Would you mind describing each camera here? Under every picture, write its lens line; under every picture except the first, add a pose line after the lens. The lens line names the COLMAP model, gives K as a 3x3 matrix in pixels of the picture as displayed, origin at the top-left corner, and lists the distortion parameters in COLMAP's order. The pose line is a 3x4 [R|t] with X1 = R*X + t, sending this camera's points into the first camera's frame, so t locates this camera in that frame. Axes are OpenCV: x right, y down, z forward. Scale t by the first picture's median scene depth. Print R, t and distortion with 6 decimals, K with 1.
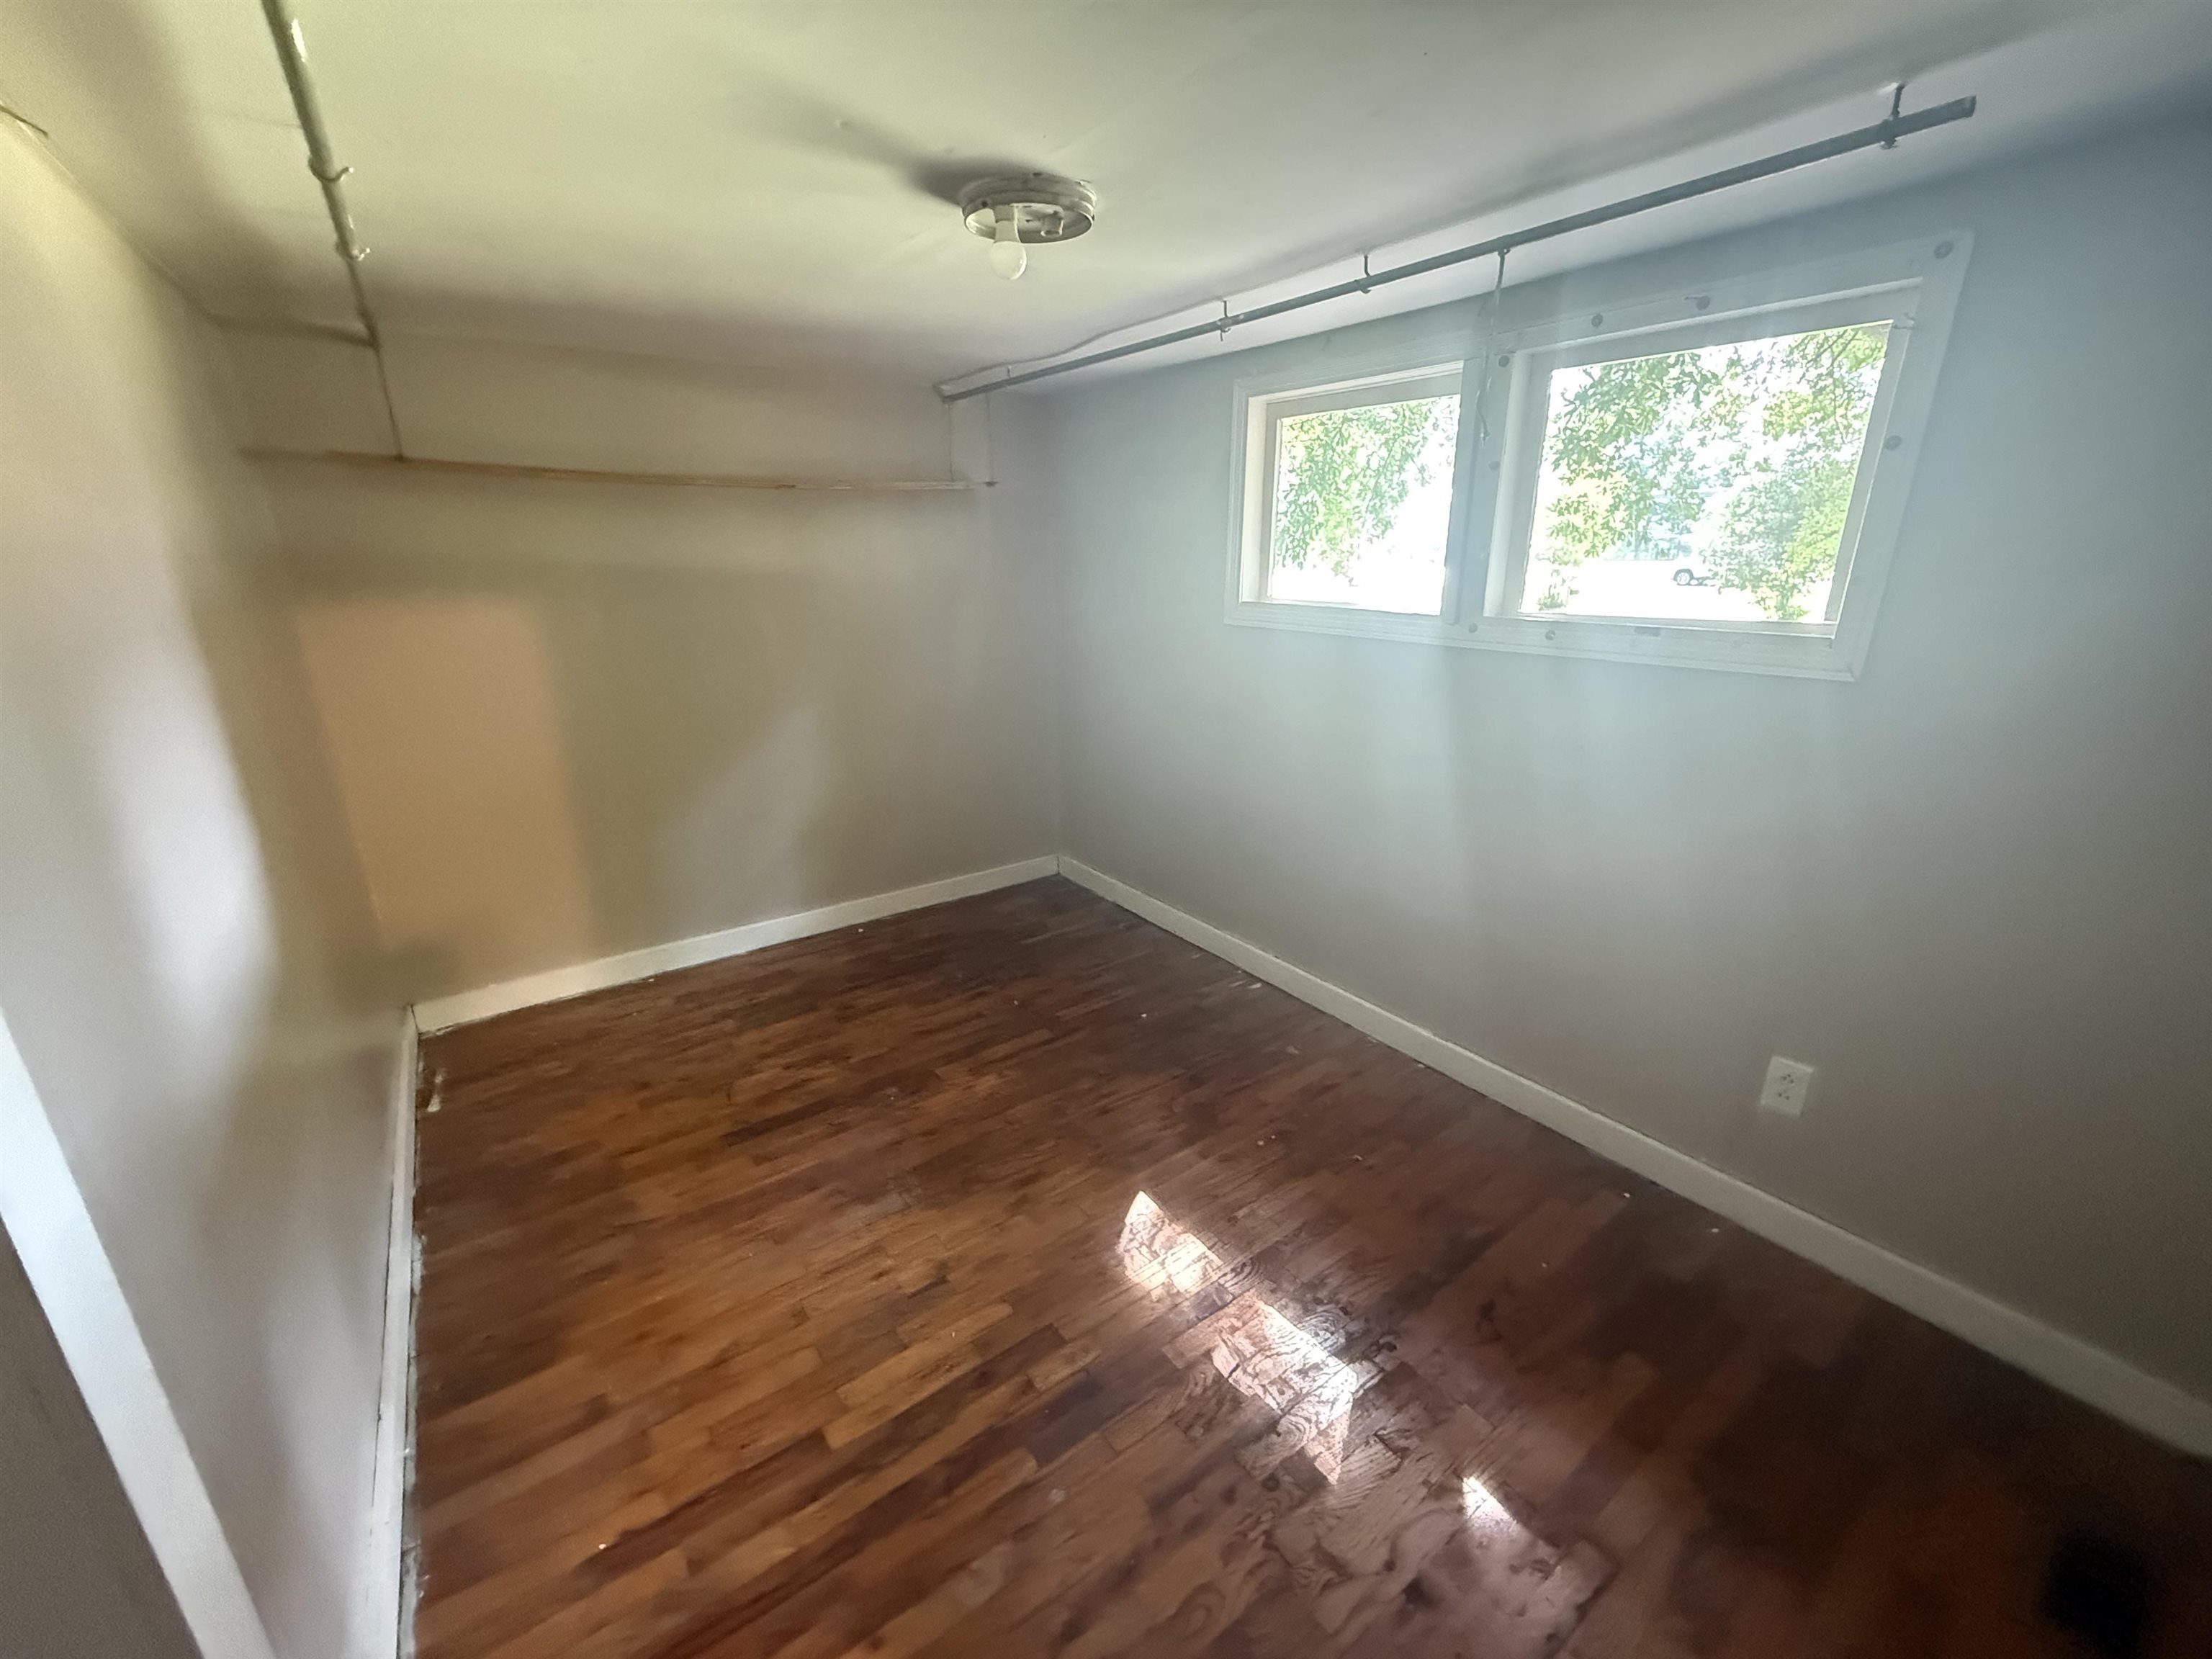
lens RADIAL K [[886.1, 0, 1108.6], [0, 886.1, 828.7], [0, 0, 1]] dist [0.004270, 0.000356]
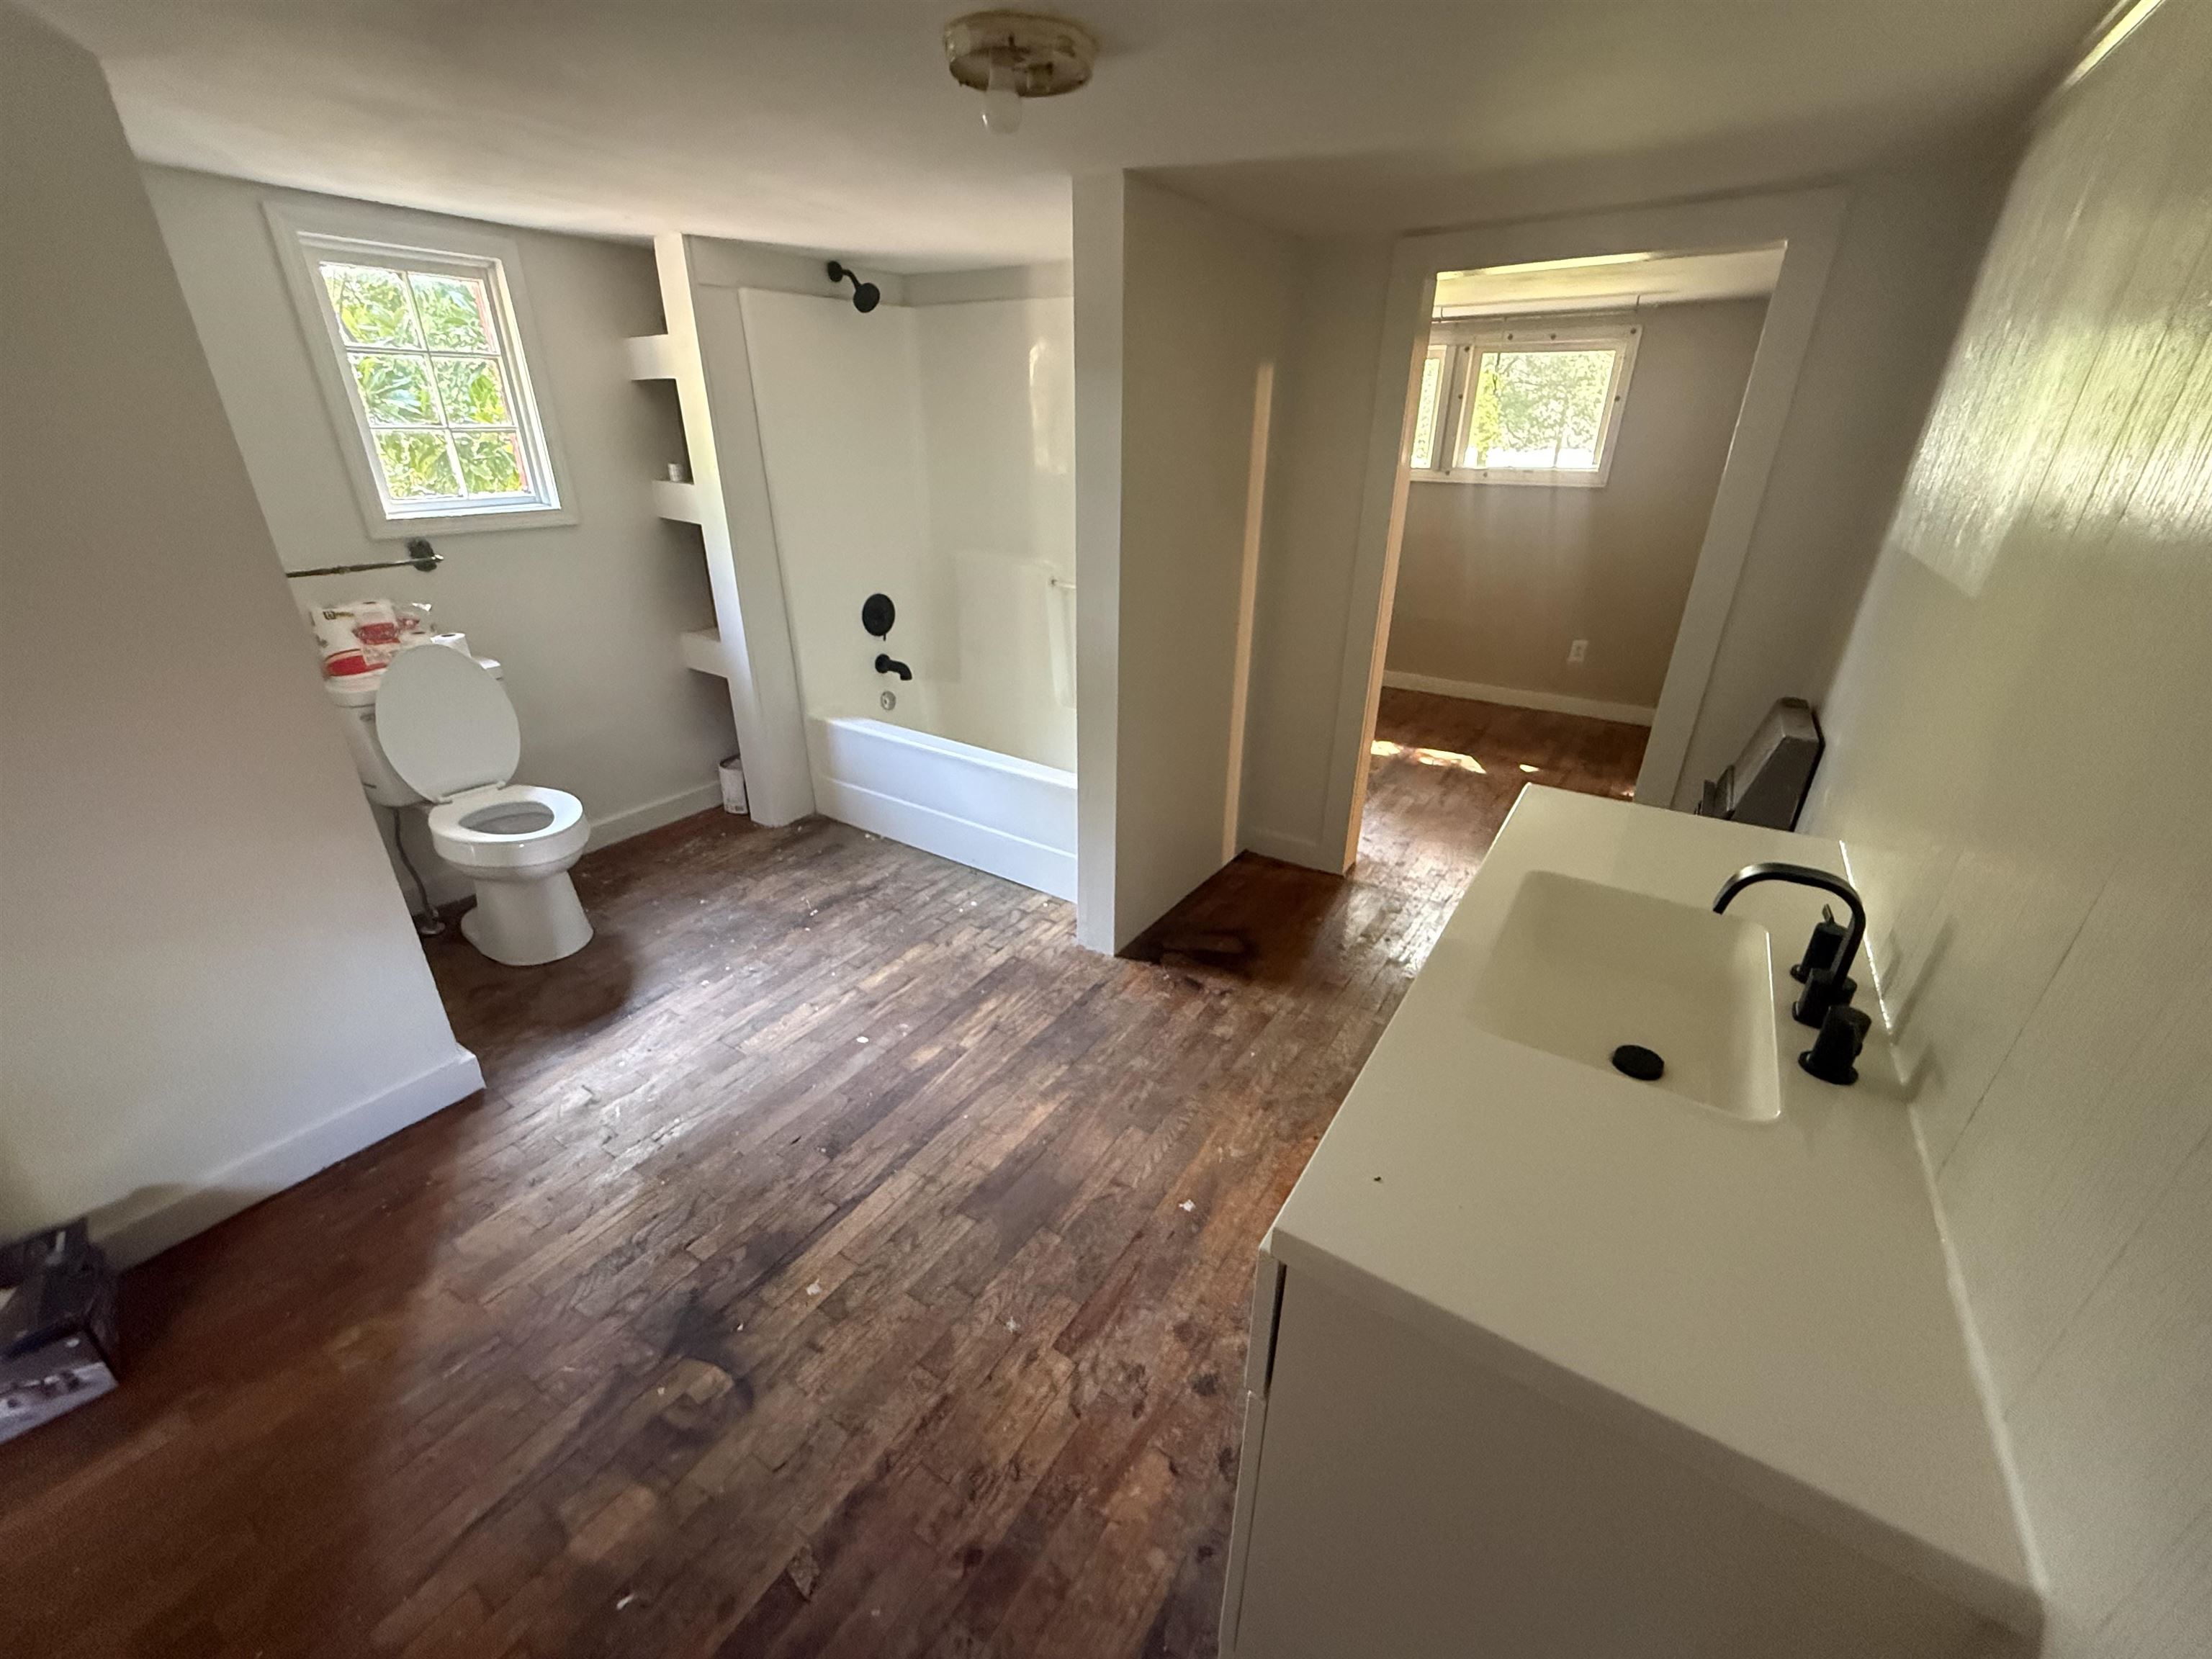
lens RADIAL K [[886.1, 0, 1105.6], [0, 886.1, 828.2], [0, 0, 1]] dist [0.004270, 0.000356]
pose [[0.937022, -0.139734, 0.320102, -1.511045], [0.100807, 0.985678, 0.135190, 0.323244], [-0.334408, -0.094407, 0.937688, -1.075297]]
